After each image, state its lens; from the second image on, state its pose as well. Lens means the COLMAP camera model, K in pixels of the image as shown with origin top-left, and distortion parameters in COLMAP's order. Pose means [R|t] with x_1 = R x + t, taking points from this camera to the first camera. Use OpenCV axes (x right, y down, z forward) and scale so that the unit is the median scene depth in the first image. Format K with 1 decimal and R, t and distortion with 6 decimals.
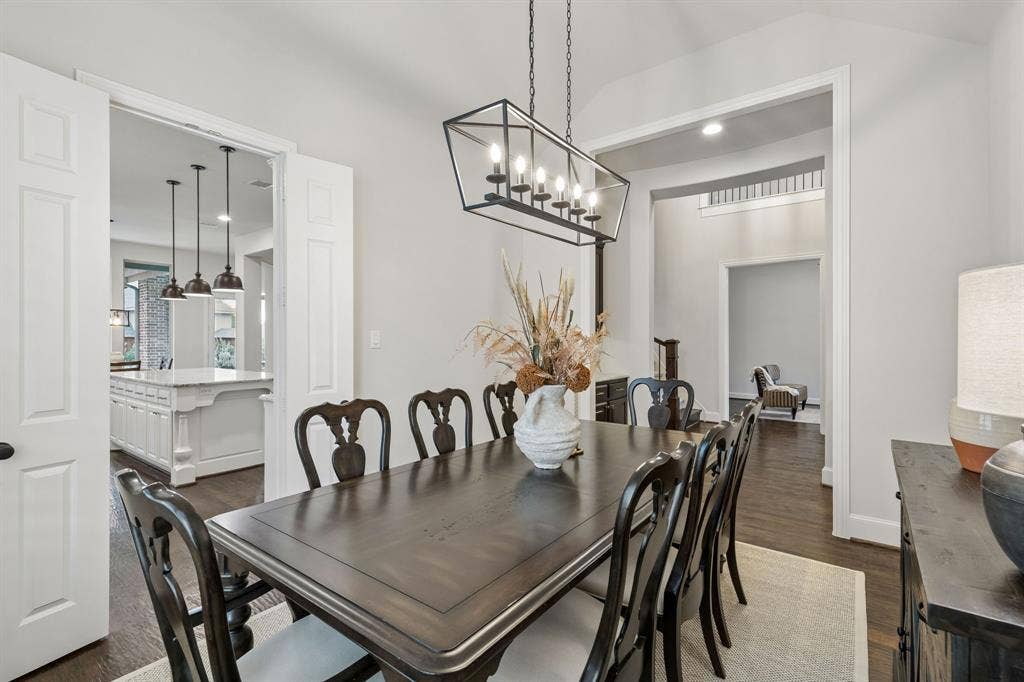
lens RADIAL K [[465.5, 0, 509.6], [0, 465.5, 338.8], [0, 0, 1]] dist [0.006158, -0.000441]
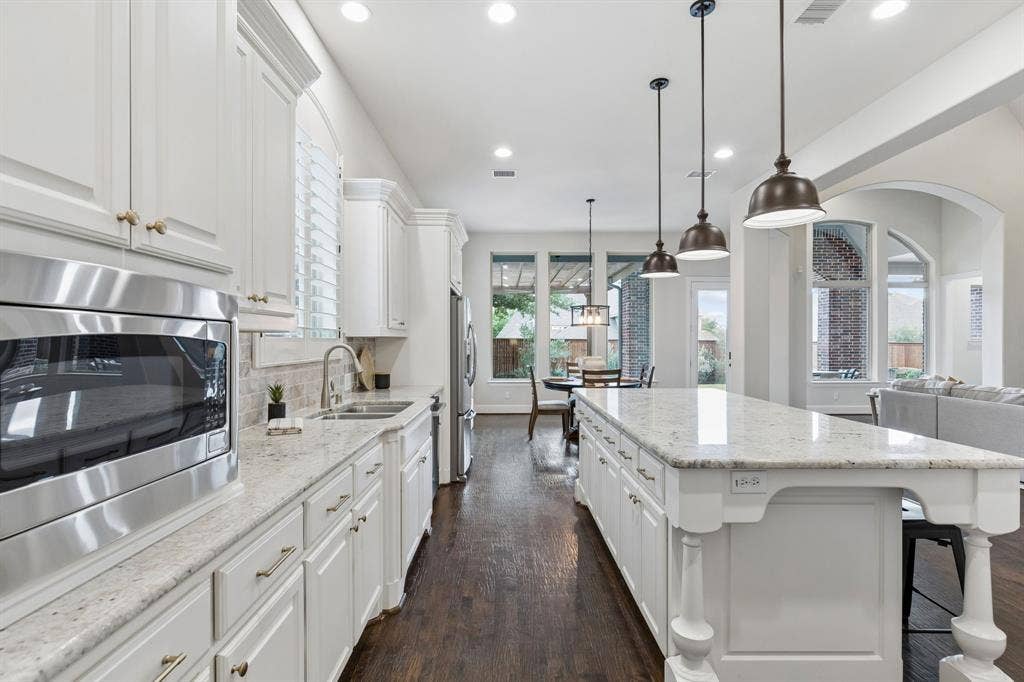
lens RADIAL K [[465.5, 0, 509.6], [0, 465.5, 338.8], [0, 0, 1]] dist [0.006158, -0.000441]
pose [[0.608089, -0.007945, -0.793829, -0.390924], [0.001700, 0.999961, -0.008706, 0.002146], [0.793867, 0.003945, 0.608078, 0.520790]]
